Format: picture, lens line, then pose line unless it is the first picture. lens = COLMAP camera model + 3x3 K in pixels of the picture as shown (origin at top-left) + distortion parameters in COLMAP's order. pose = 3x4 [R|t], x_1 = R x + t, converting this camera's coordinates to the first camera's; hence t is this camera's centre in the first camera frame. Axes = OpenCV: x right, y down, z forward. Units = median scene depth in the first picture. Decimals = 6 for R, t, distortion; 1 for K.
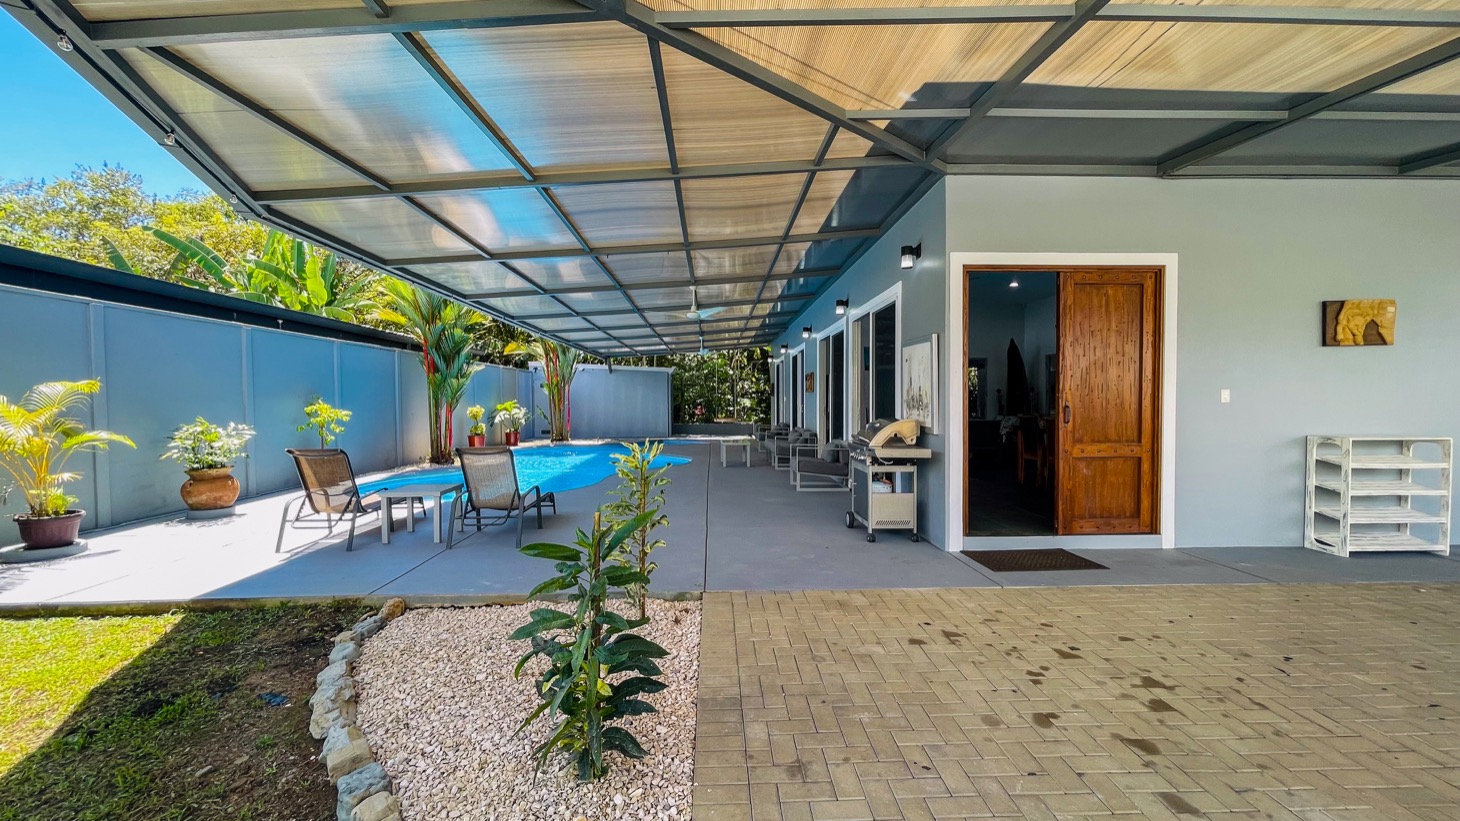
lens RADIAL K [[591.4, 0, 728.2], [0, 591.4, 415.2], [0, 0, 1]] dist [0.001370, 0.000301]
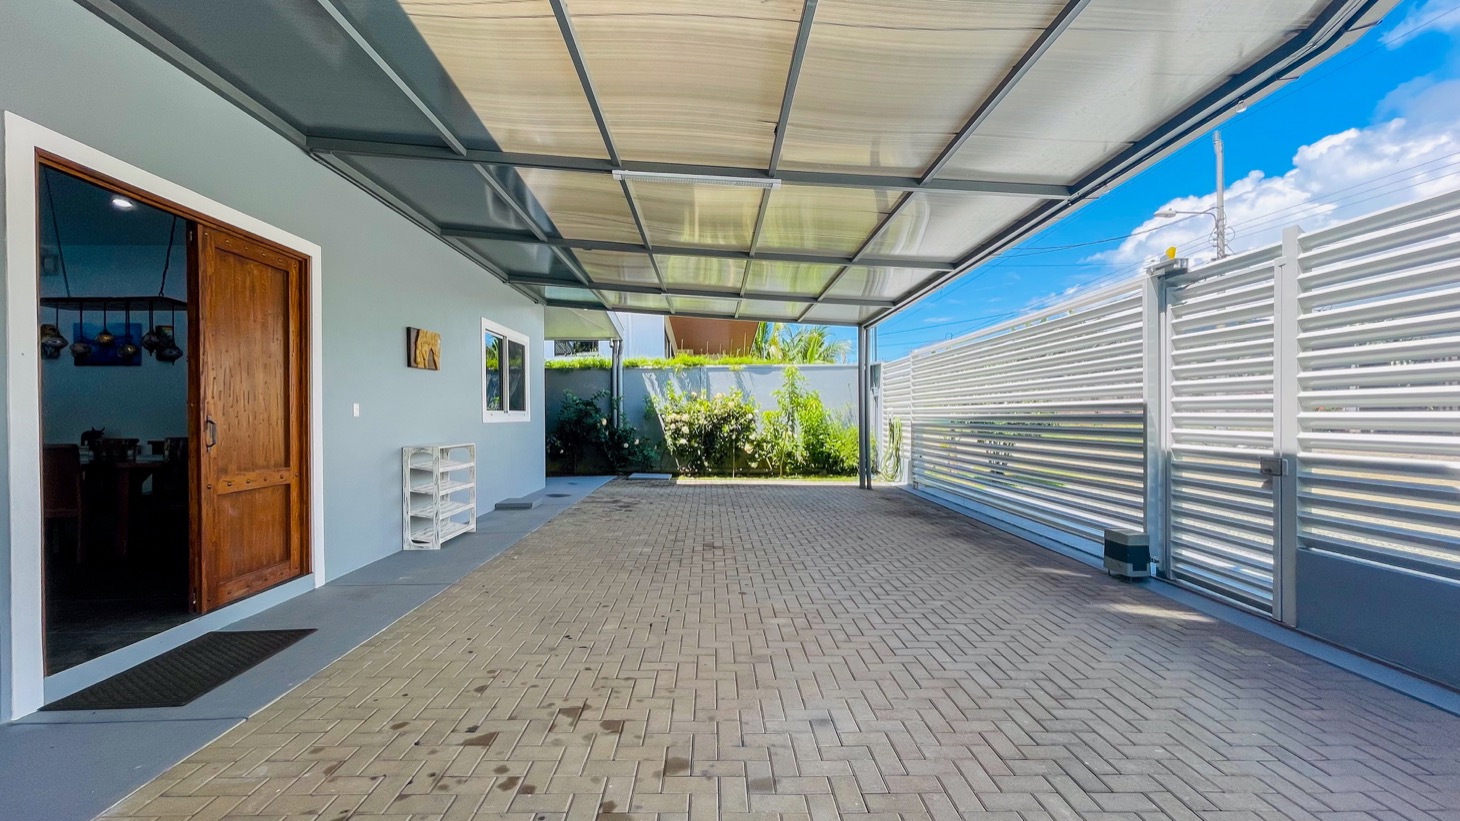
lens RADIAL K [[591.4, 0, 728.2], [0, 591.4, 415.2], [0, 0, 1]] dist [0.001370, 0.000301]
pose [[0.005625, 0.003921, 0.999976, -0.112205], [0.034036, 0.999412, -0.004110, 0.000439], [-0.999405, 0.034058, 0.005488, 0.395030]]
